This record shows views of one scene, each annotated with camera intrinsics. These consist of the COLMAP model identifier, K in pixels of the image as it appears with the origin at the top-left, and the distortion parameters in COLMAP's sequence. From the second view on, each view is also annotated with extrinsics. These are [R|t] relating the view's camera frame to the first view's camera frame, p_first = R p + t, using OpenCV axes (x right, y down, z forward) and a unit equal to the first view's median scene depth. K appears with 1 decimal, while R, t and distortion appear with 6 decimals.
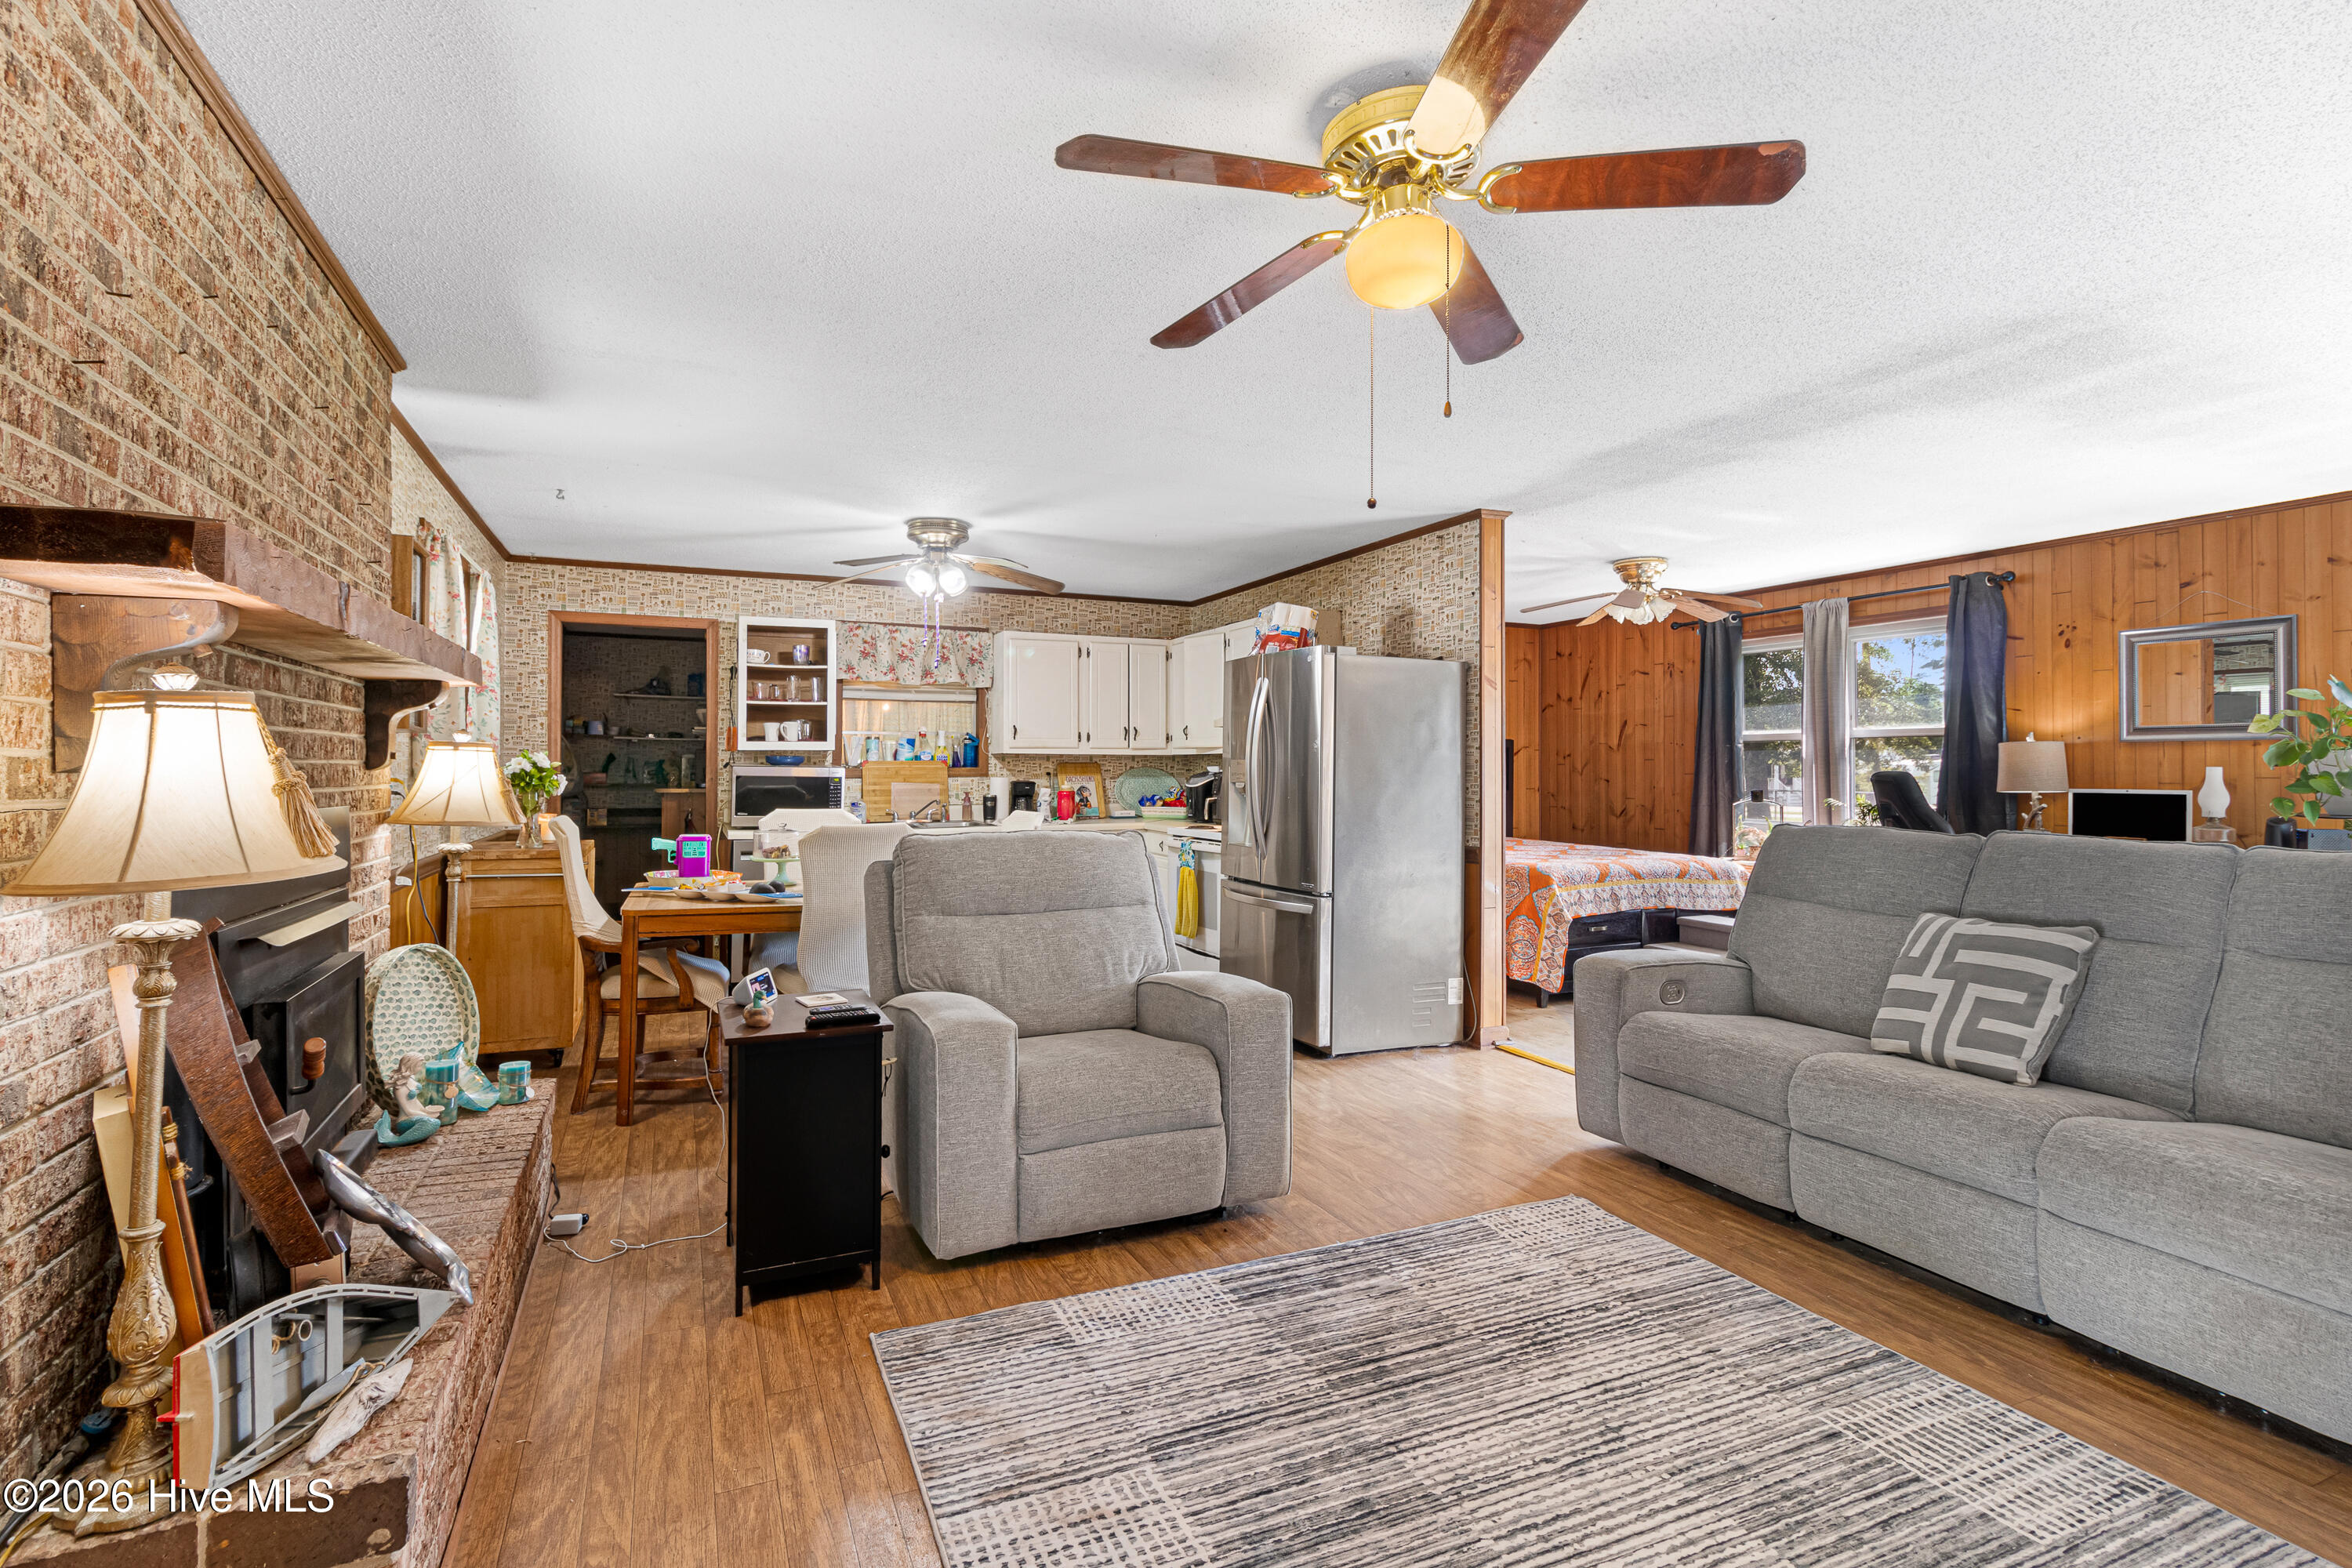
lens RADIAL K [[1077.7, 0, 1137.3], [0, 1077.7, 755.9], [0, 0, 1]] dist [0.010625, -0.000733]
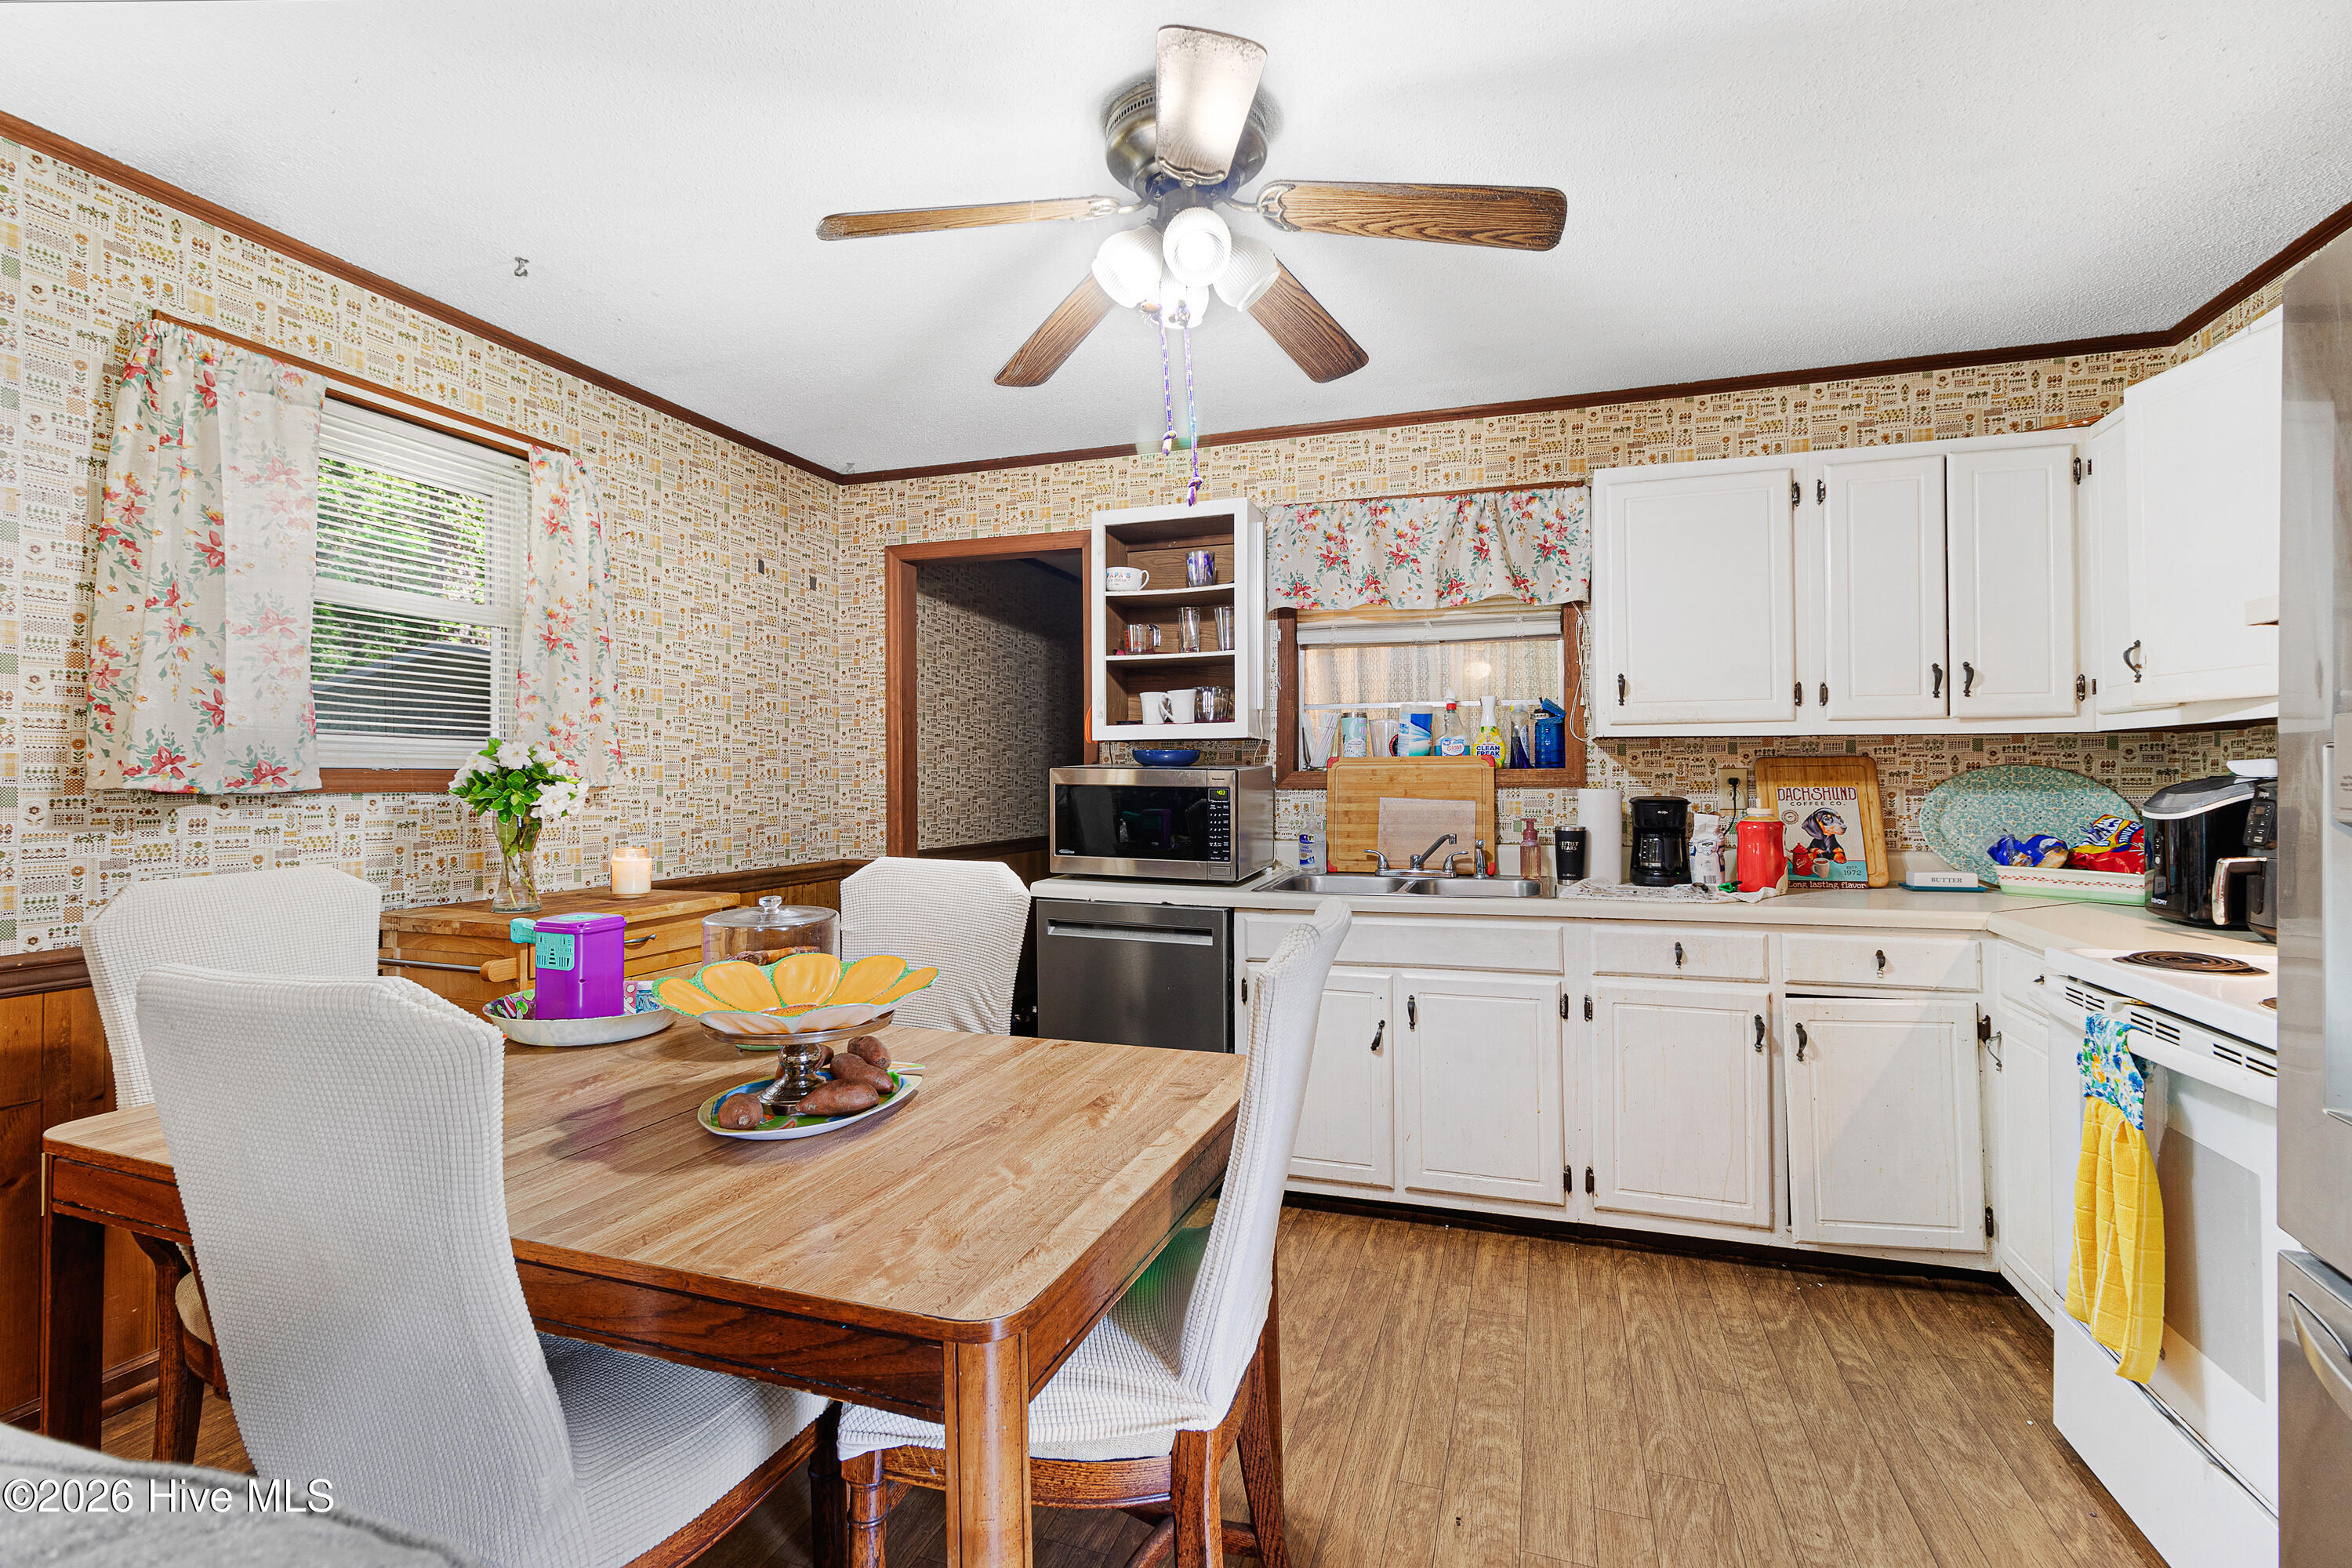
lens RADIAL K [[1063.1, 0, 1166.0], [0, 1063.1, 768.2], [0, 0, 1]] dist [0.001640, -0.000135]
pose [[0.738594, -0.008050, -0.674102, 0.050776], [0.010243, 0.999947, -0.000718, 0.010674], [0.674072, -0.006374, 0.738638, 0.605899]]
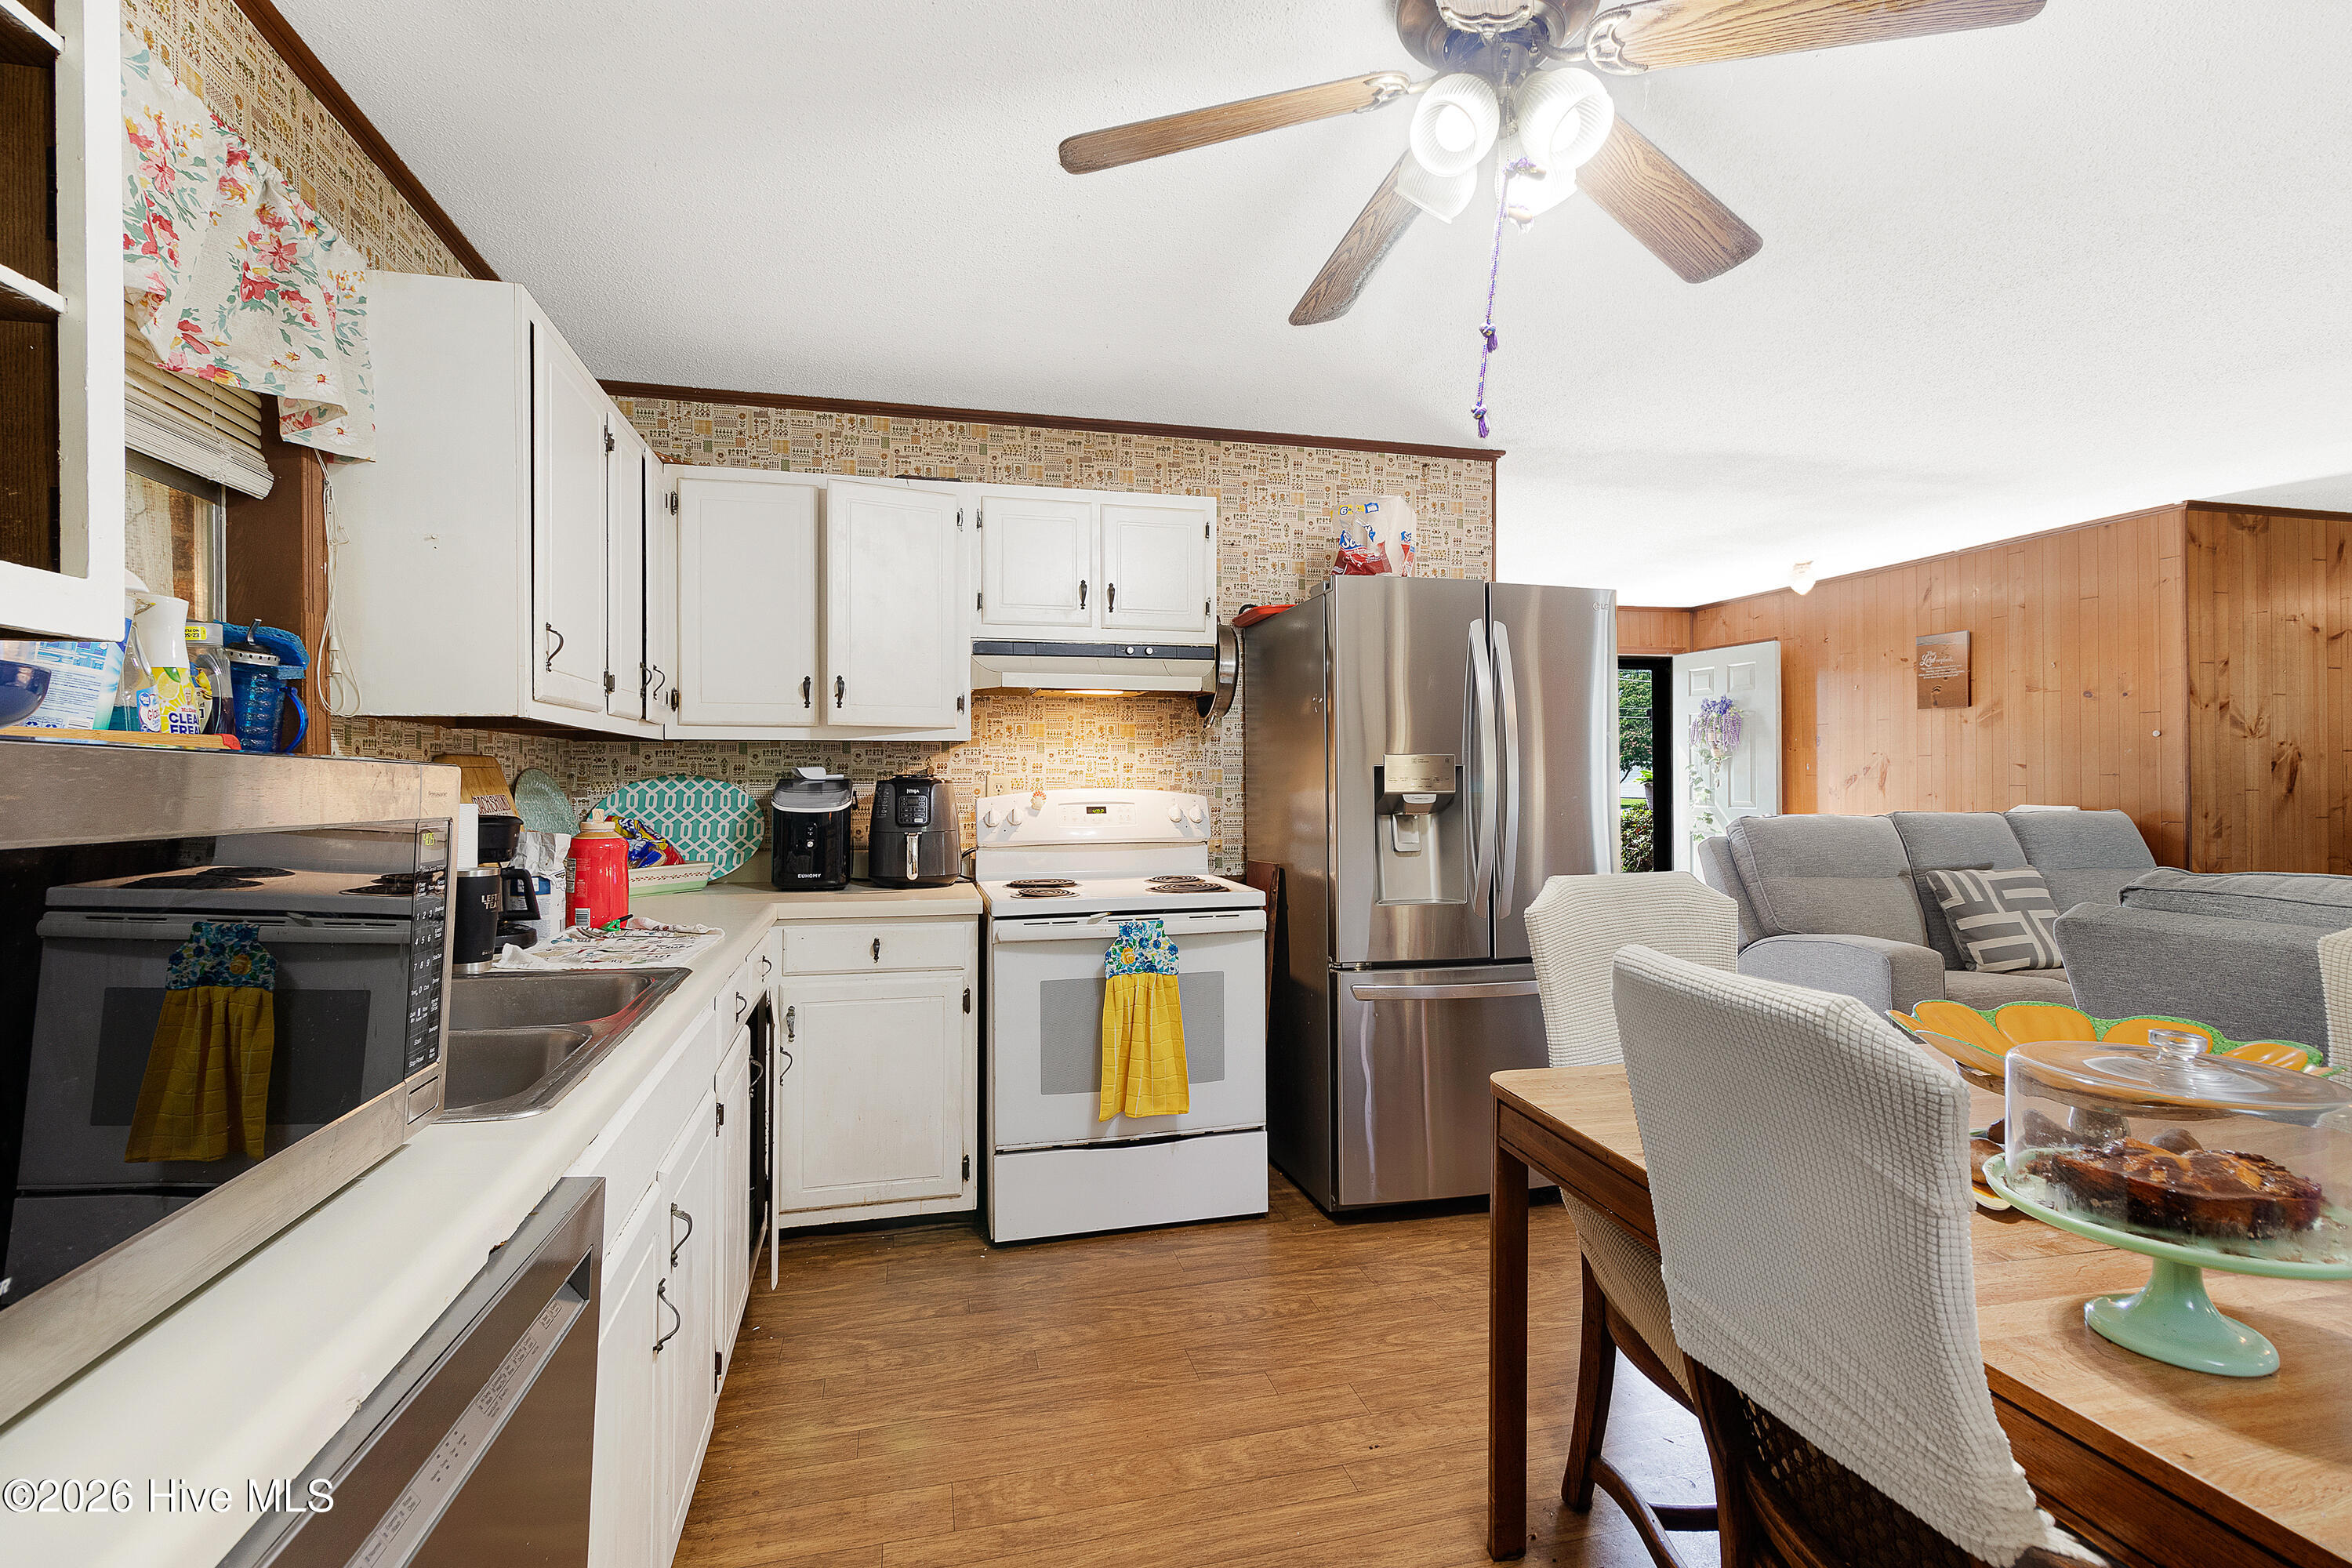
lens RADIAL K [[1098.4, 0, 1185.0], [0, 1098.4, 771.4], [0, 0, 1]] dist [0.000908, 0.000184]
pose [[0.163791, 0.001606, 0.986494, -0.429697], [-0.008313, 0.999965, -0.000247, 0.011871], [-0.986460, -0.008160, 0.163798, 0.878190]]
